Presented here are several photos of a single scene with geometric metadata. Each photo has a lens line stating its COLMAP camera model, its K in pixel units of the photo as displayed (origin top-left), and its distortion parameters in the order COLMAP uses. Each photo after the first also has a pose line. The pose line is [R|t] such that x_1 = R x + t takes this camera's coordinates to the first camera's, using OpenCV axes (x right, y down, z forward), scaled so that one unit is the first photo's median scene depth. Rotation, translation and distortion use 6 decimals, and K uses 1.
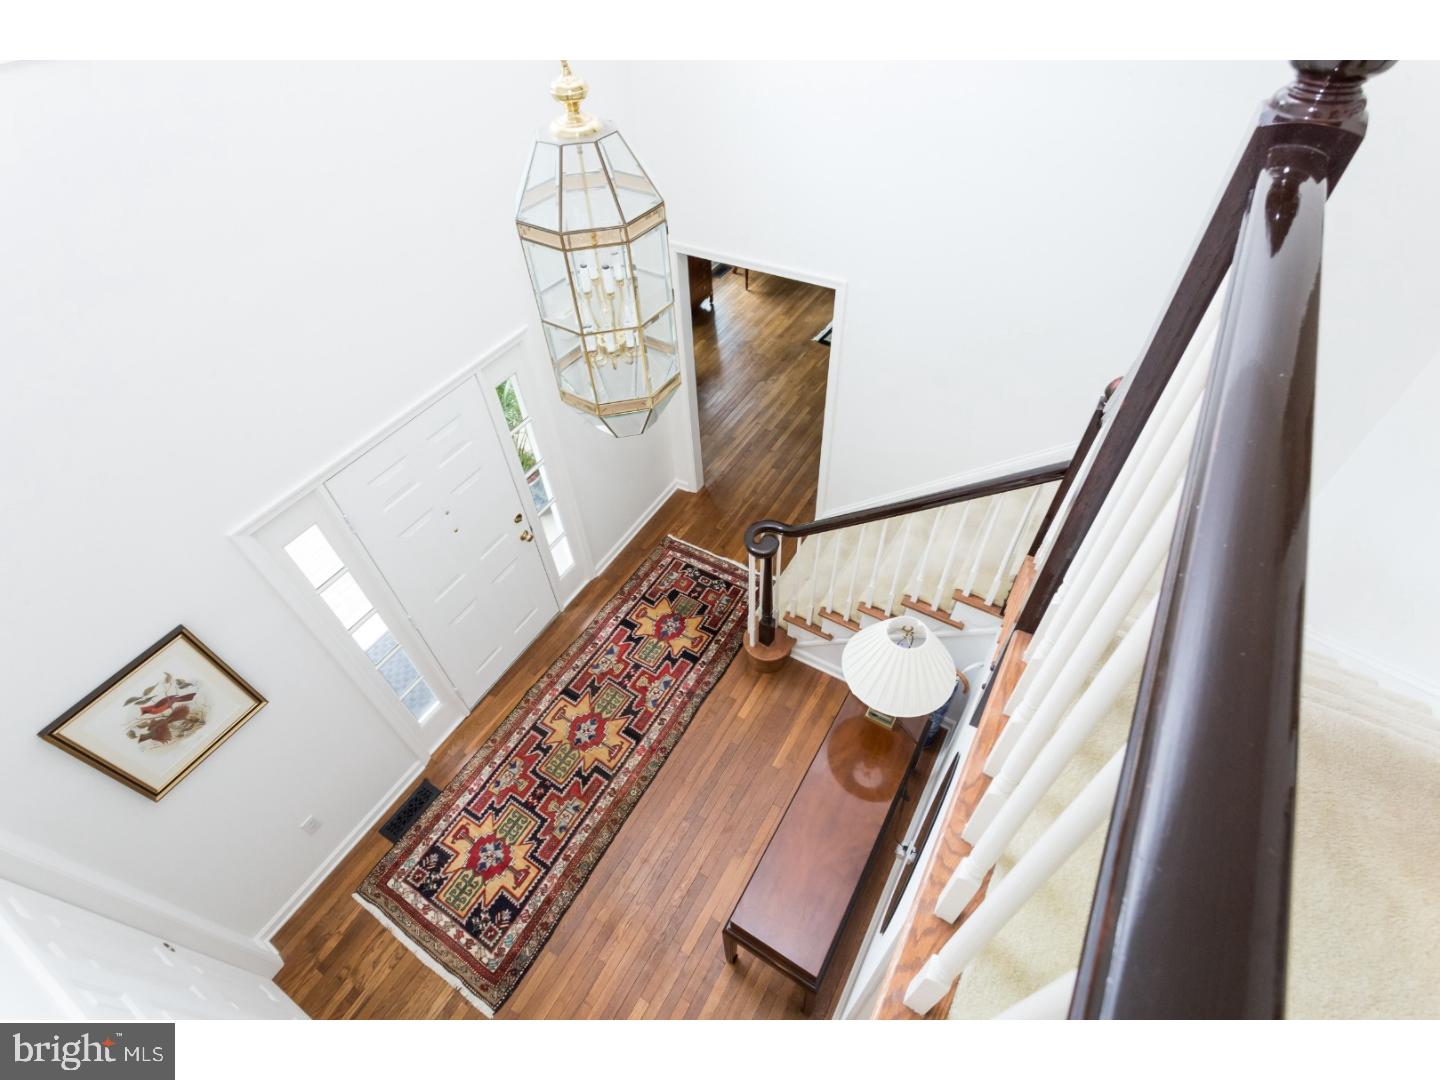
lens RADIAL K [[697.4, 0, 707.5], [0, 697.4, 526.9], [0, 0, 1]] dist [0.000822, 0.002197]
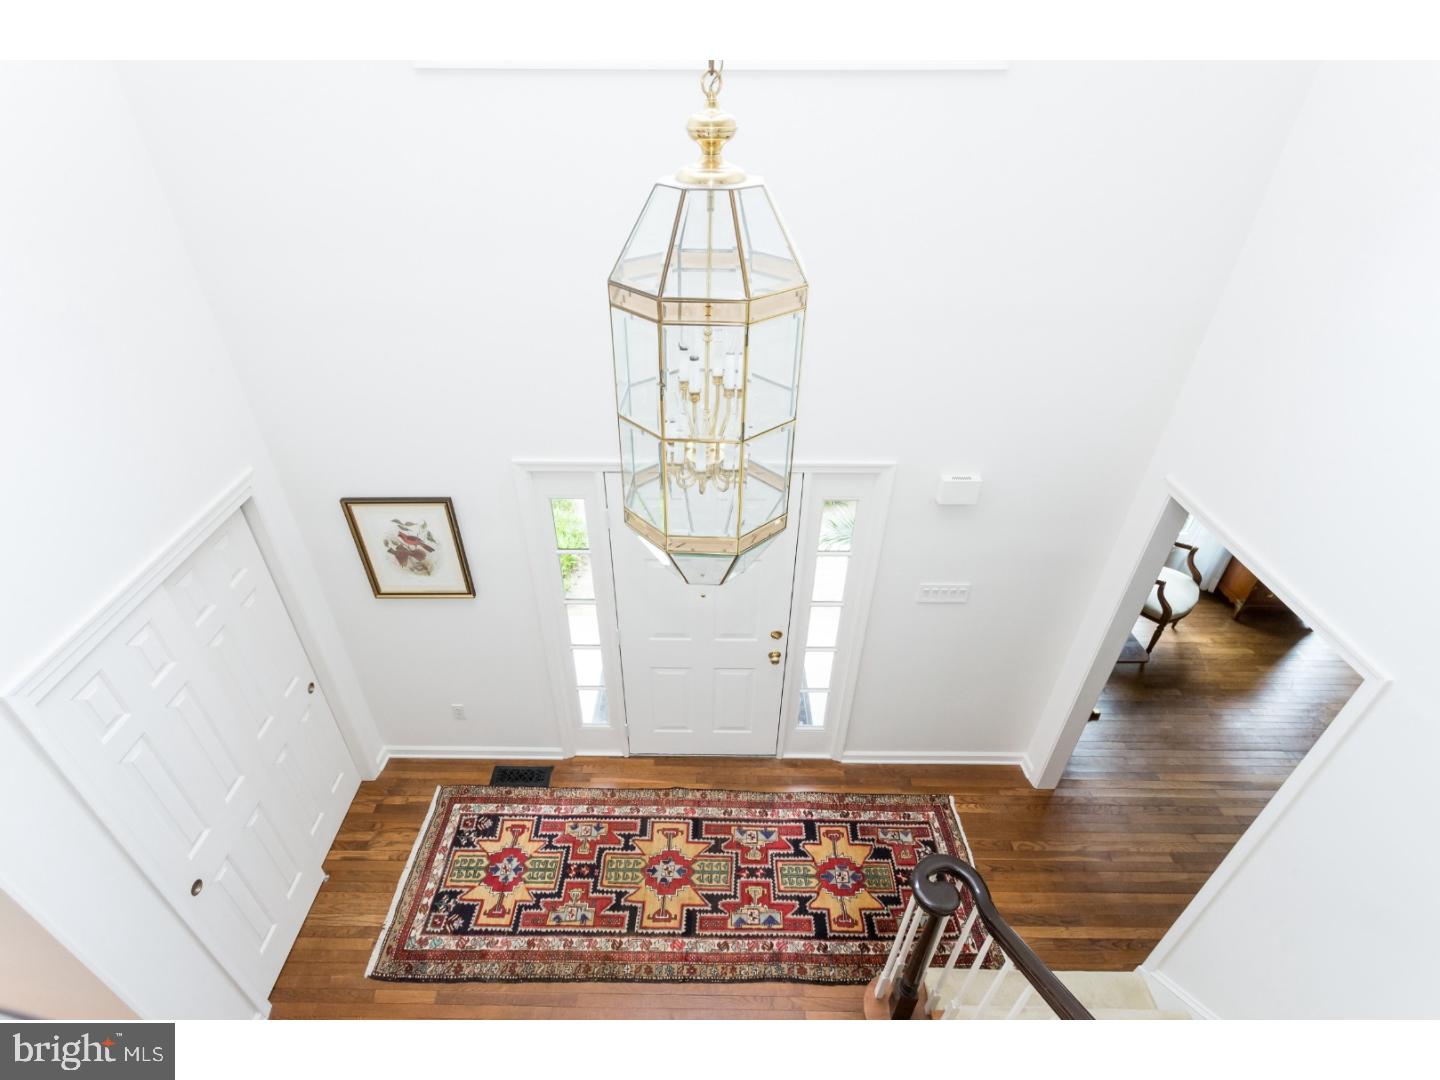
lens RADIAL K [[697.4, 0, 704.5], [0, 697.4, 528.7], [0, 0, 1]] dist [0.000822, 0.002197]
pose [[0.509675, 0.521667, -0.684175, 0.229667], [-0.639313, 0.761799, 0.104599, -0.155571], [0.575769, 0.384091, 0.721778, 0.261103]]
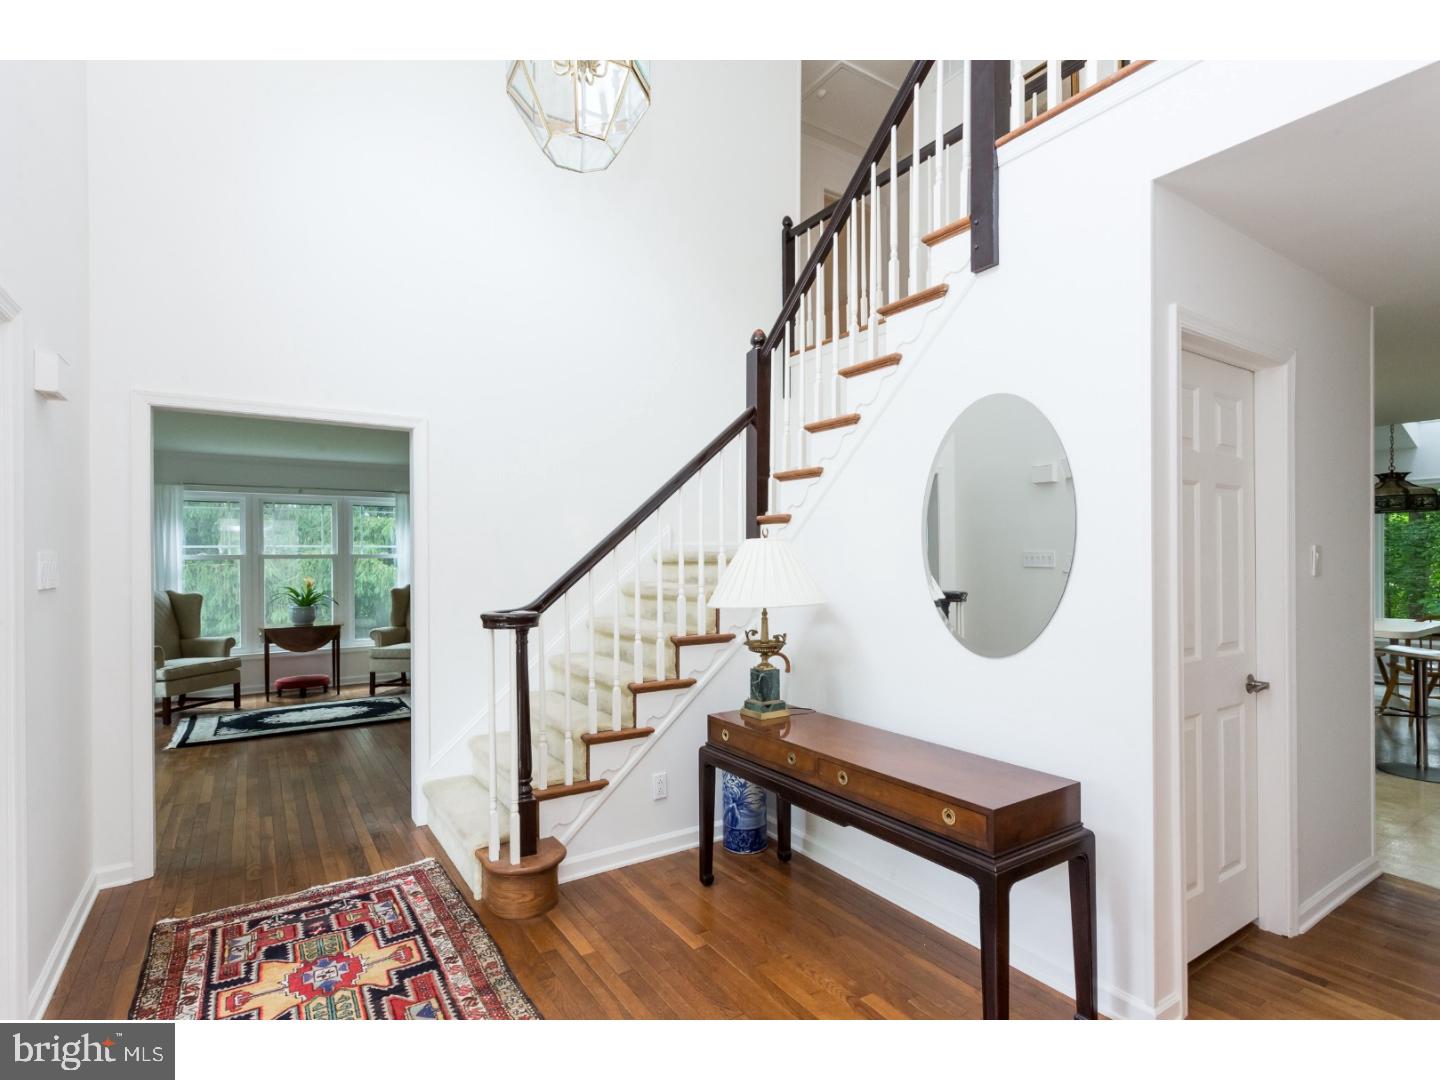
lens RADIAL K [[697.4, 0, 722.1], [0, 697.4, 547.8], [0, 0, 1]] dist [0.000822, 0.002197]
pose [[0.420368, 0.048143, 0.906076, -0.451762], [0.651199, 0.679374, -0.338217, 0.332887], [-0.631847, 0.732211, 0.254236, 0.601694]]
